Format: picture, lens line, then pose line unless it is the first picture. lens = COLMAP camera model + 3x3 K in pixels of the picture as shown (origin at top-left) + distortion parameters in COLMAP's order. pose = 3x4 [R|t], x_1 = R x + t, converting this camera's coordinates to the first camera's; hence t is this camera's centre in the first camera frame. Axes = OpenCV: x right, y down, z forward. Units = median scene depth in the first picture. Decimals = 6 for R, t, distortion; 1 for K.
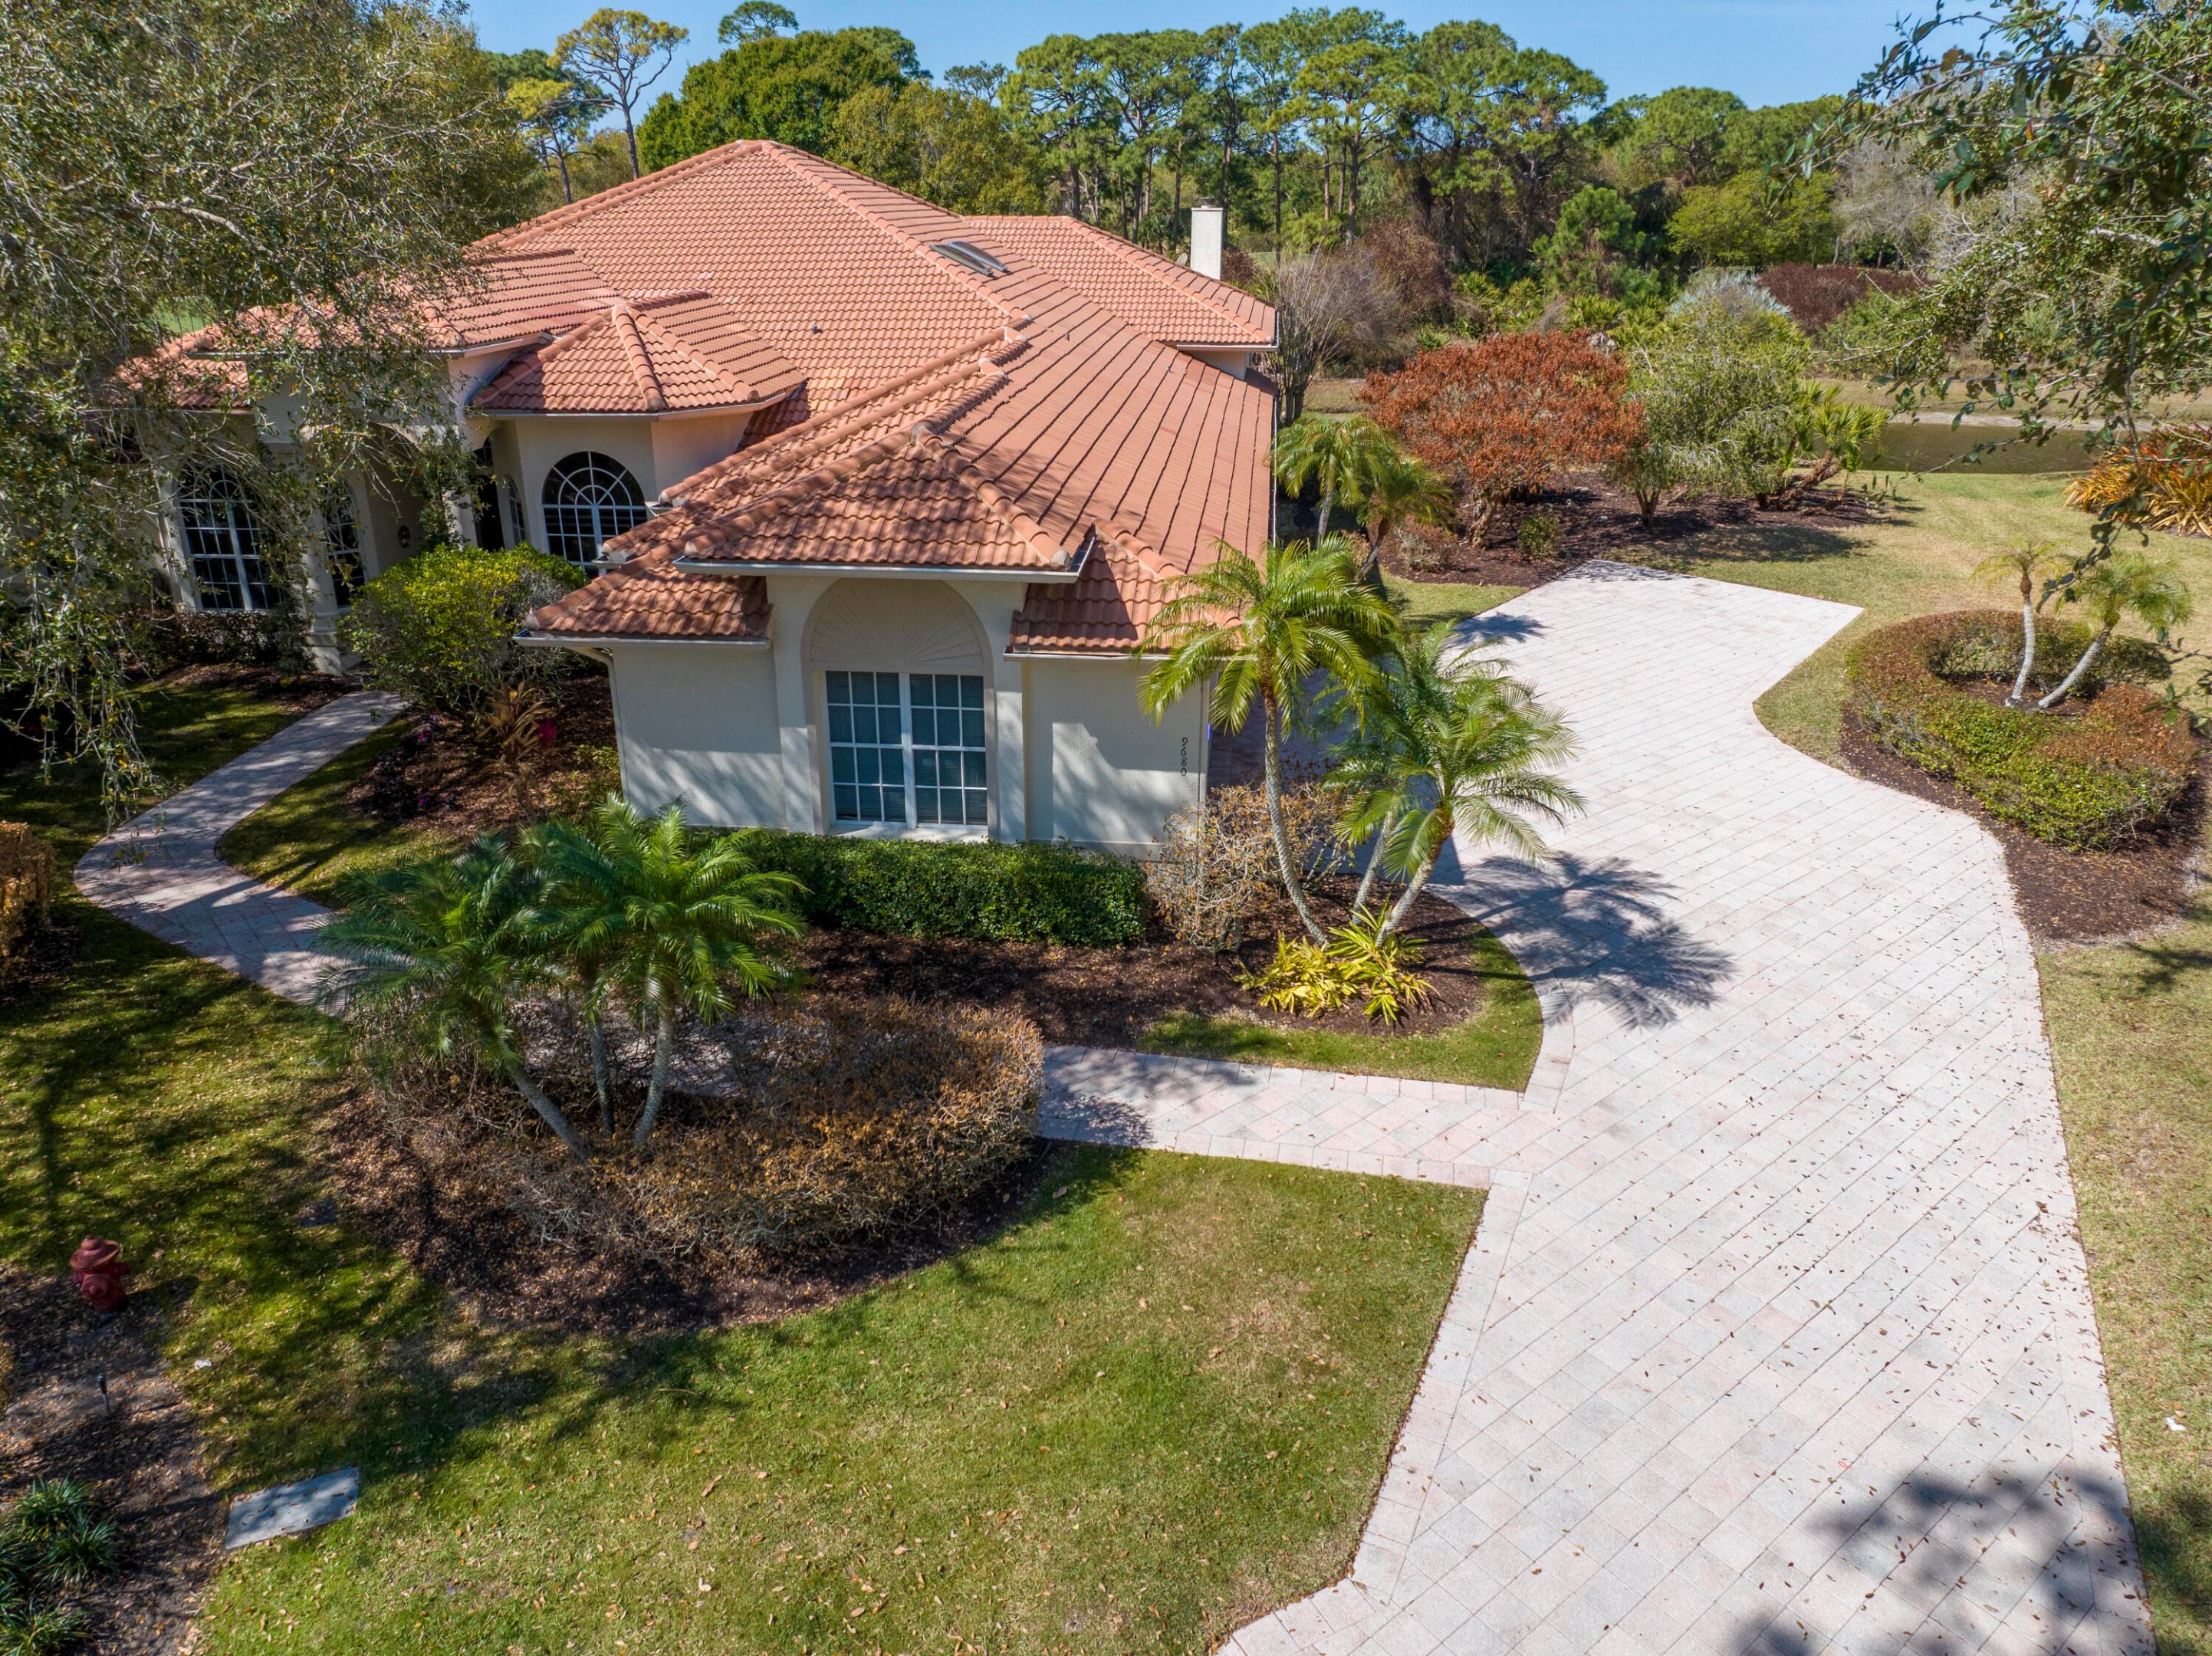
lens RADIAL K [[1533.0, 0, 1106.0], [0, 1533.0, 812.2], [0, 0, 1]] dist [-0.007221, 0.001272]
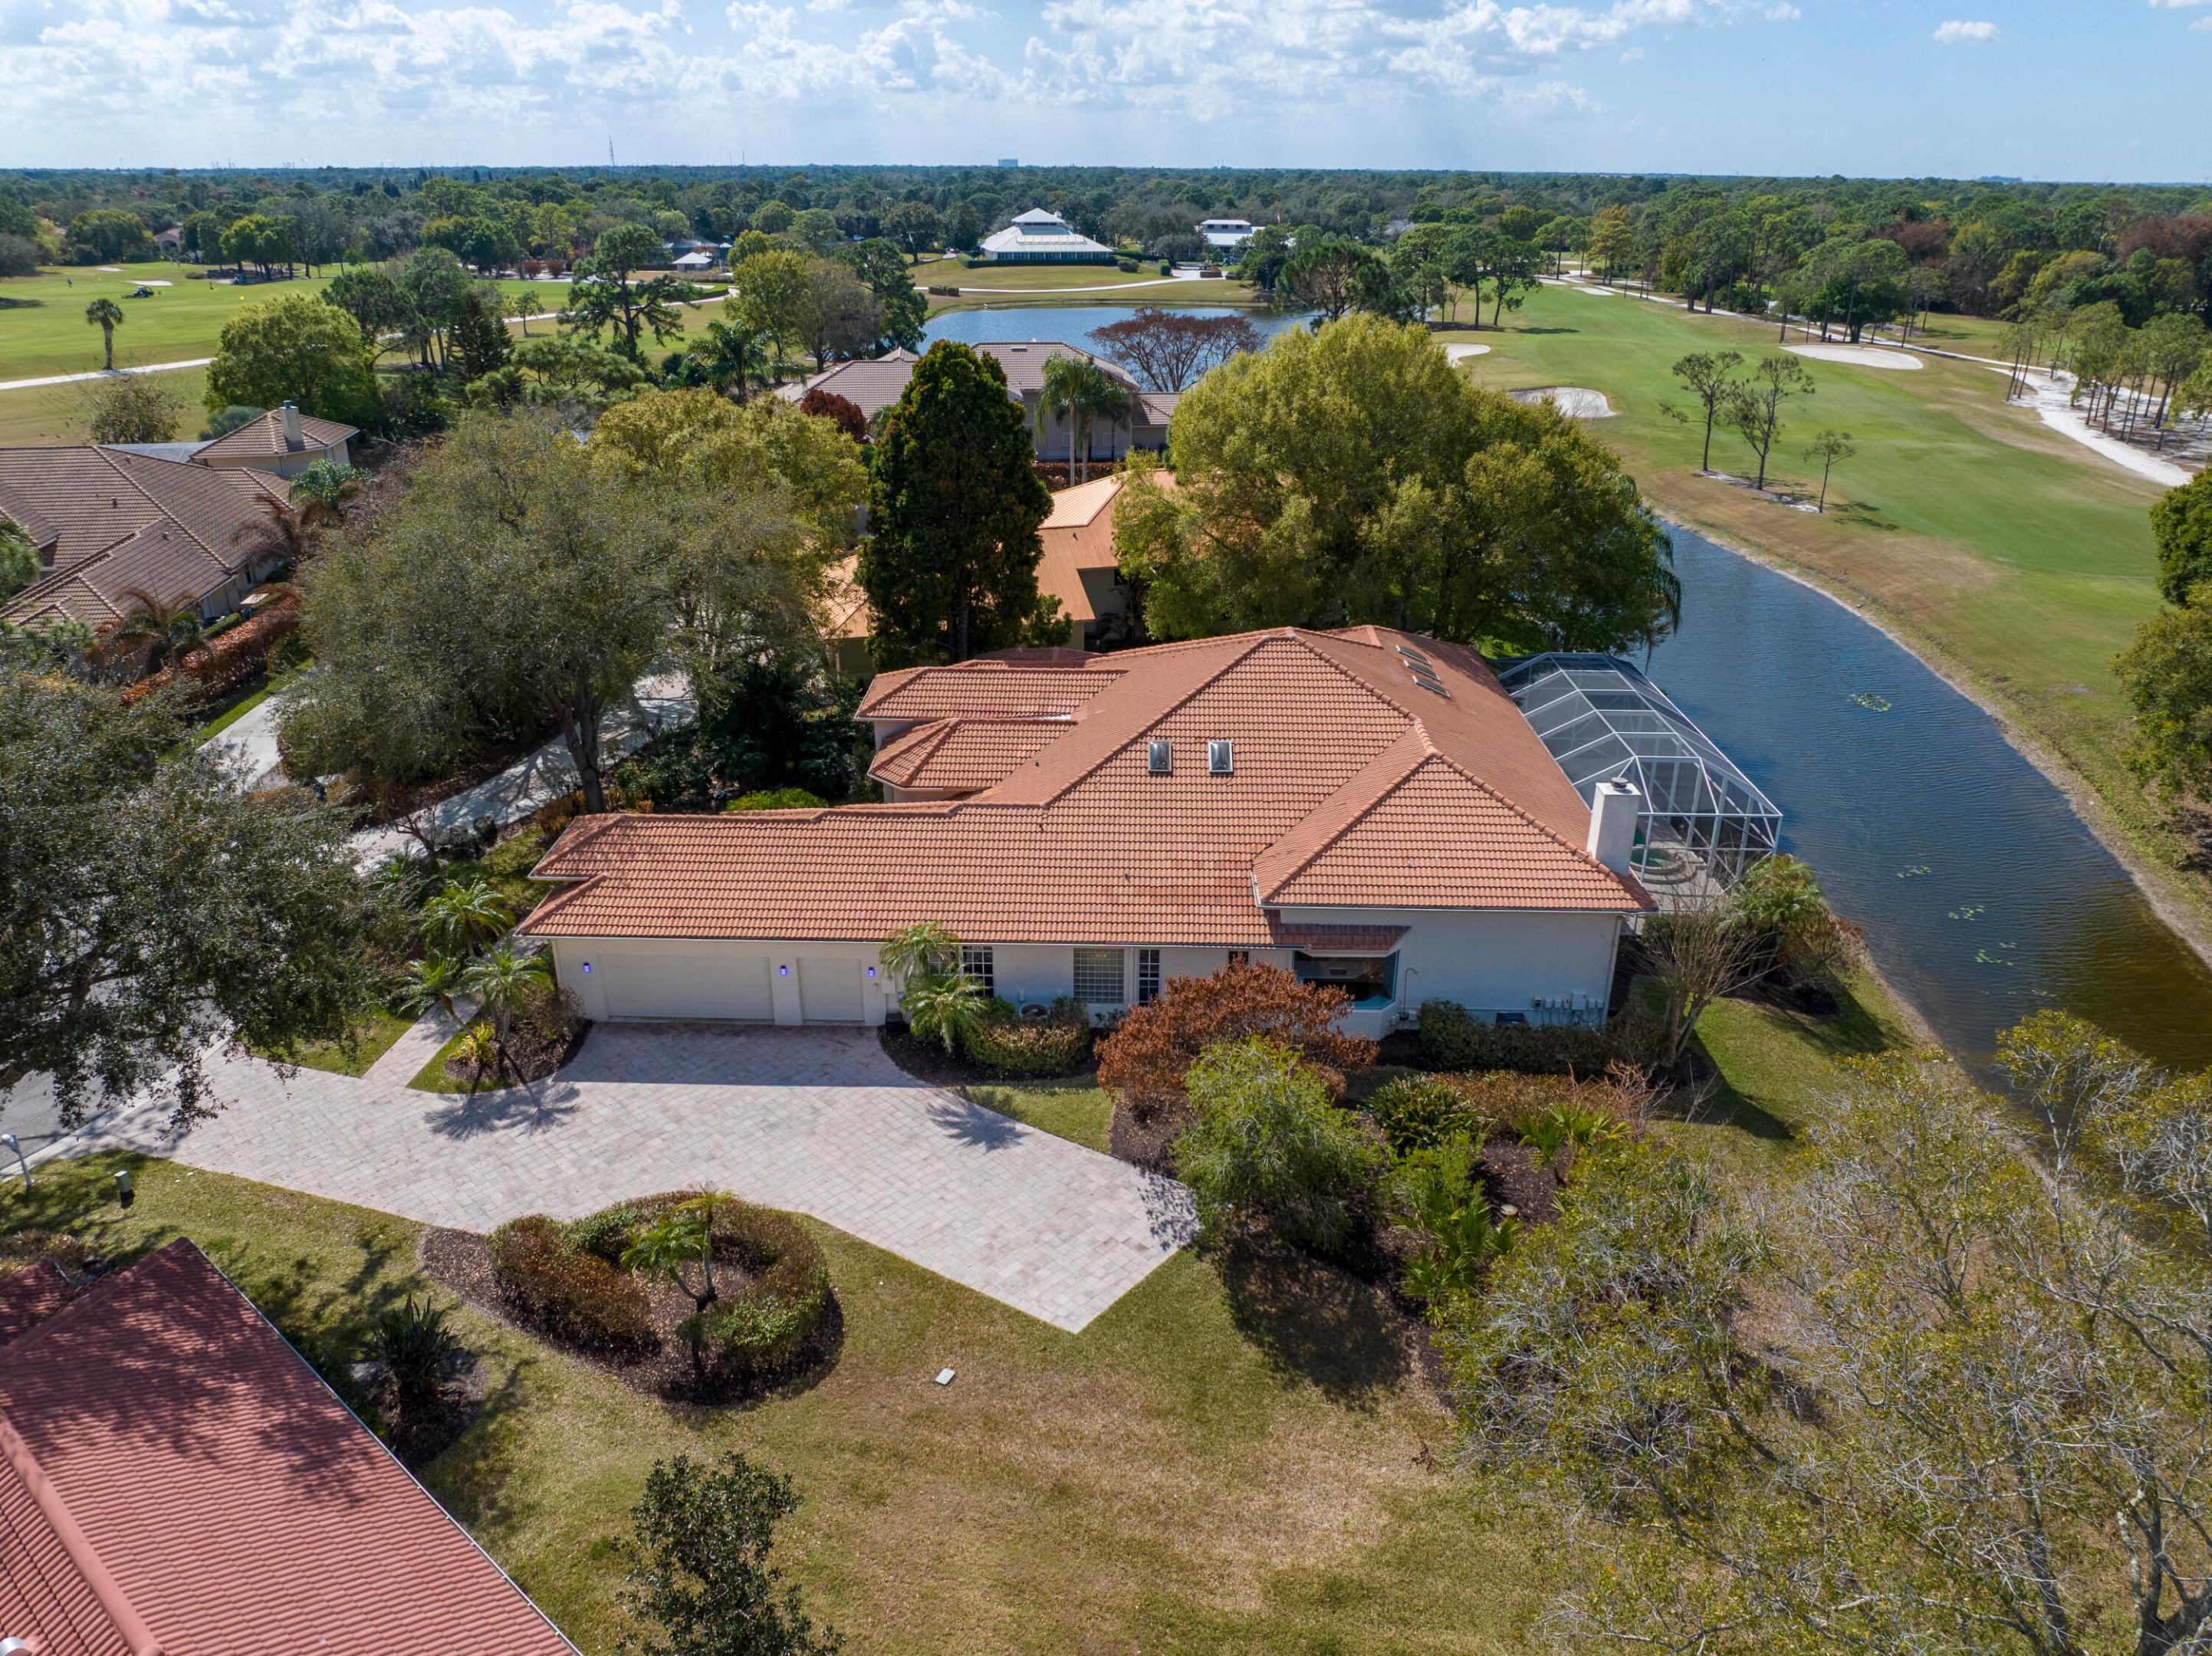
lens RADIAL K [[1559.3, 0, 1106.5], [0, 1559.3, 822.1], [0, 0, 1]] dist [-0.024796, -0.009250]
pose [[0.095224, 0.393975, -0.914175, 2.303478], [-0.383549, 0.861965, 0.331522, -1.383162], [0.918598, 0.319062, 0.233189, 1.102441]]
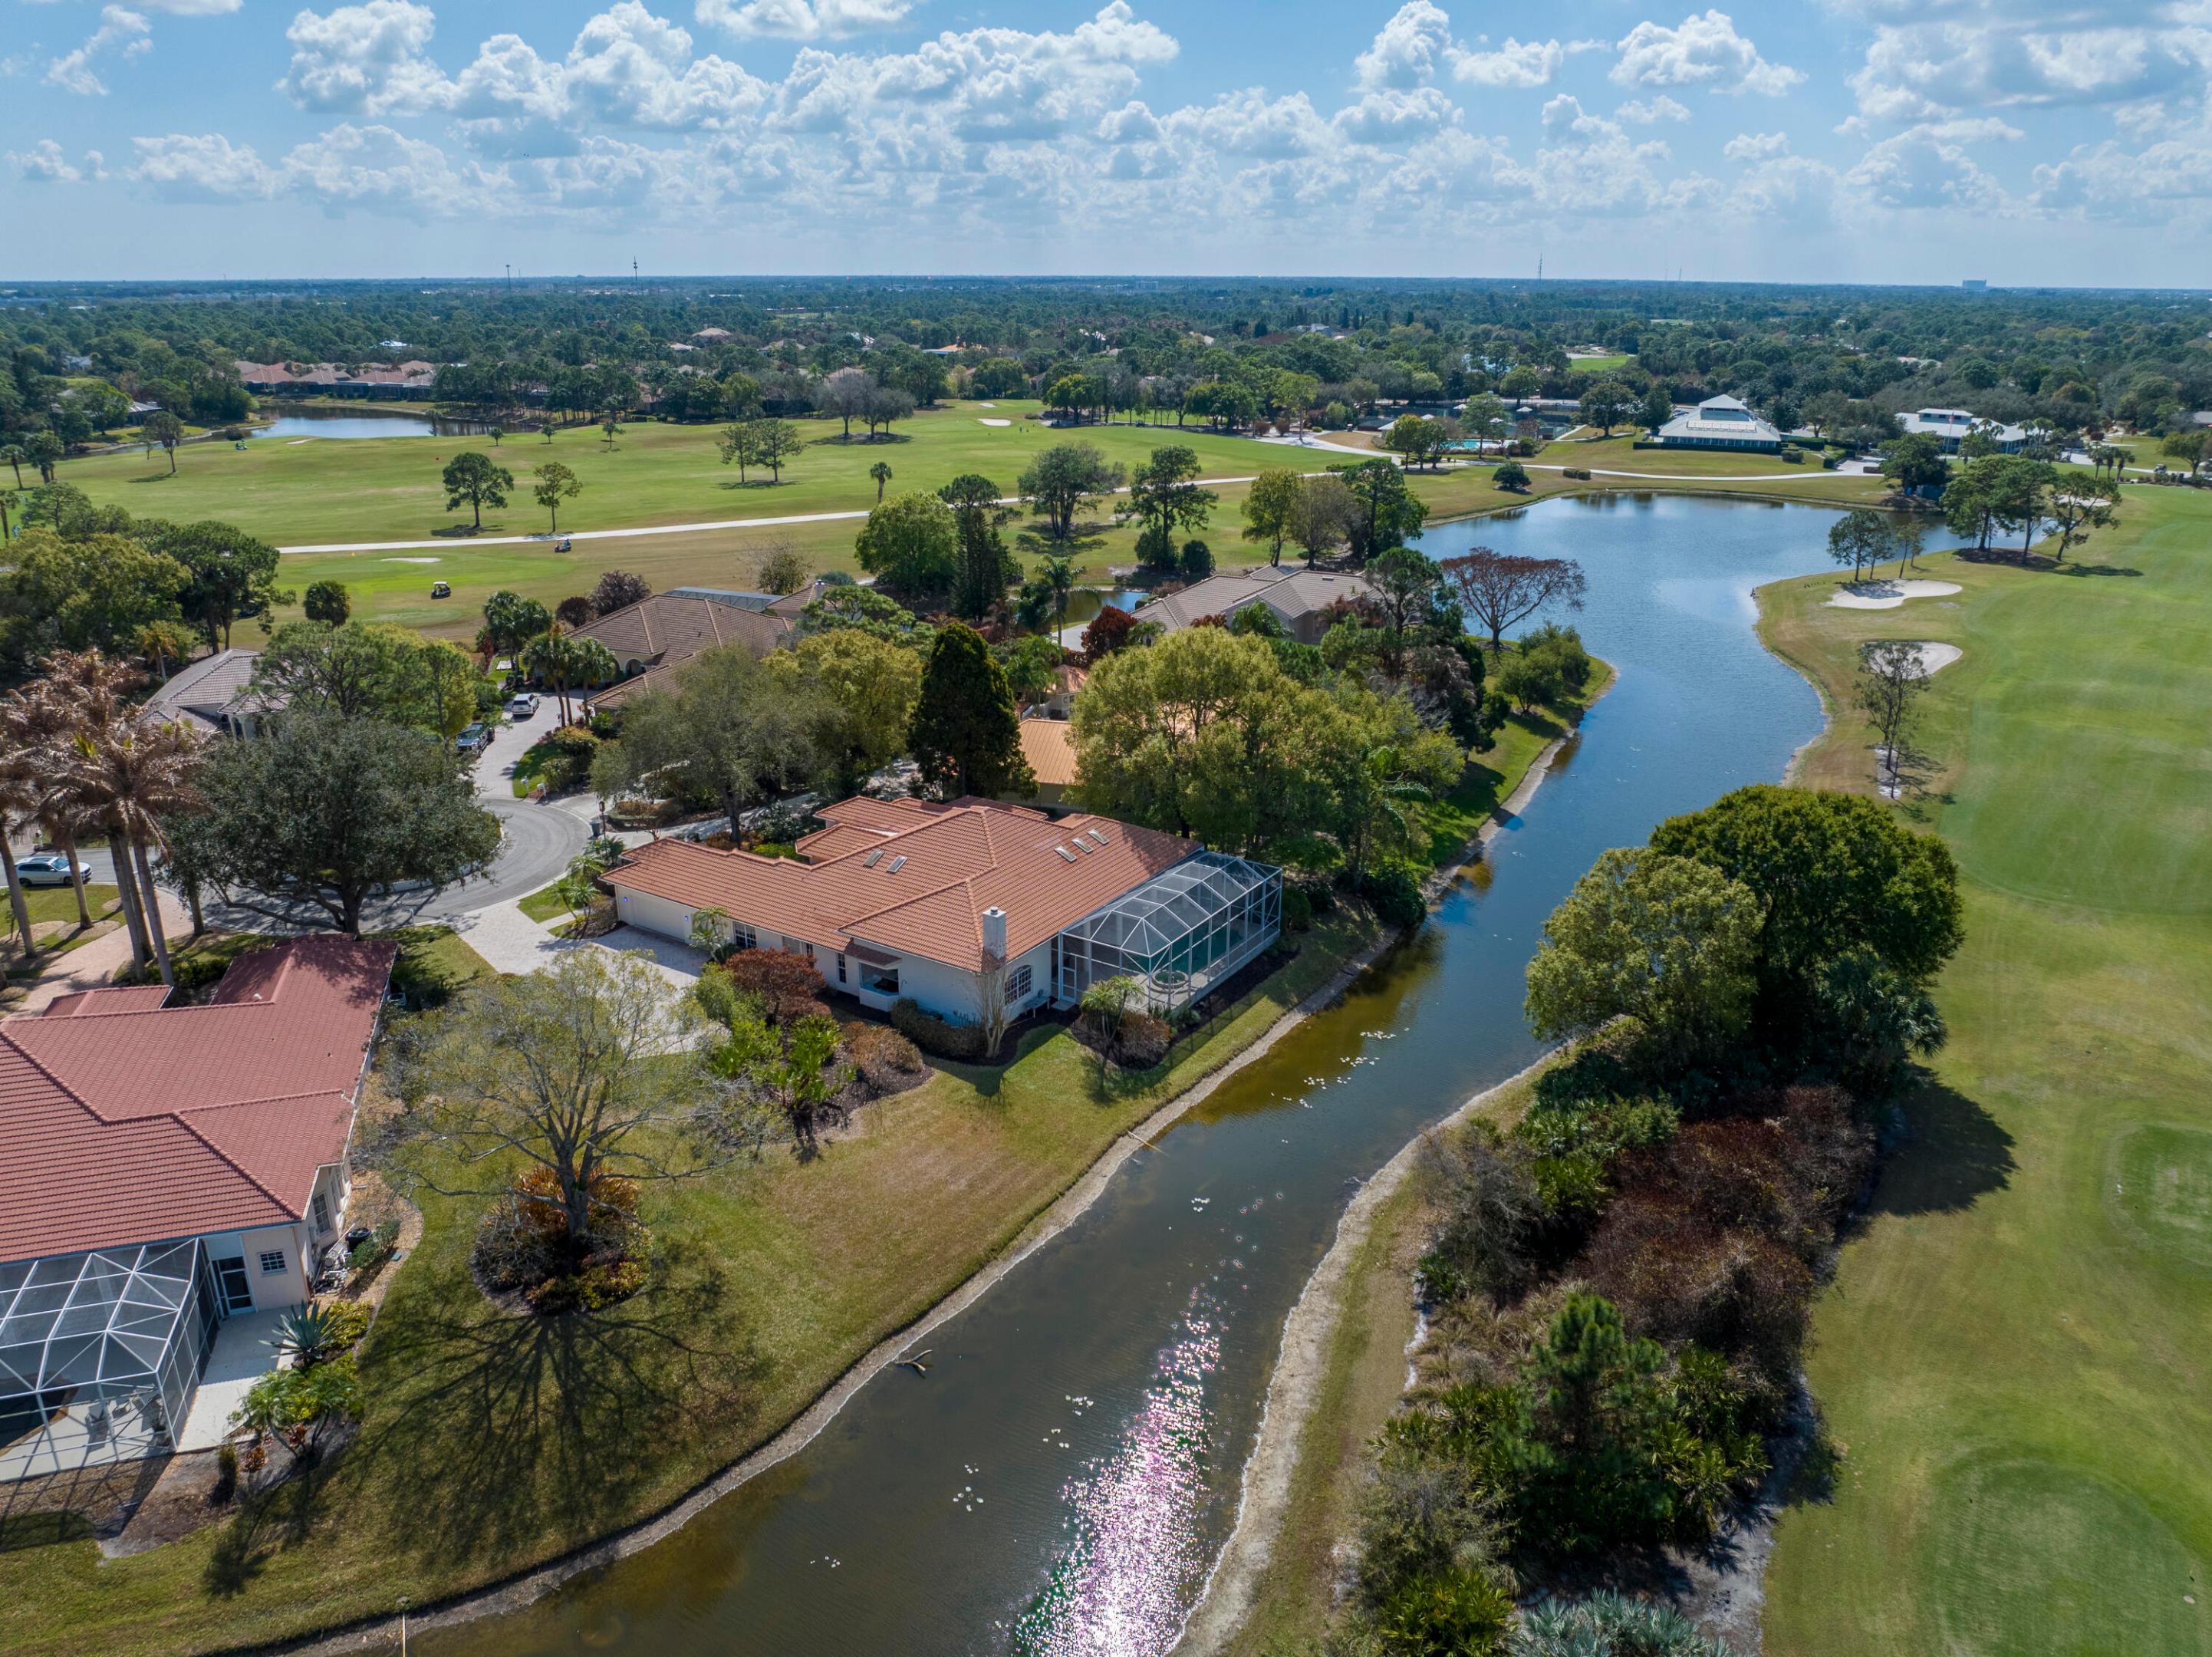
lens RADIAL K [[1559.5, 0, 1106.5], [0, 1559.5, 822.6], [0, 0, 1]] dist [-0.024796, -0.009250]
pose [[-0.441542, 0.301915, -0.844919, 3.913613], [-0.343103, 0.813301, 0.469918, -3.451951], [0.829048, 0.497382, -0.255519, 3.672035]]
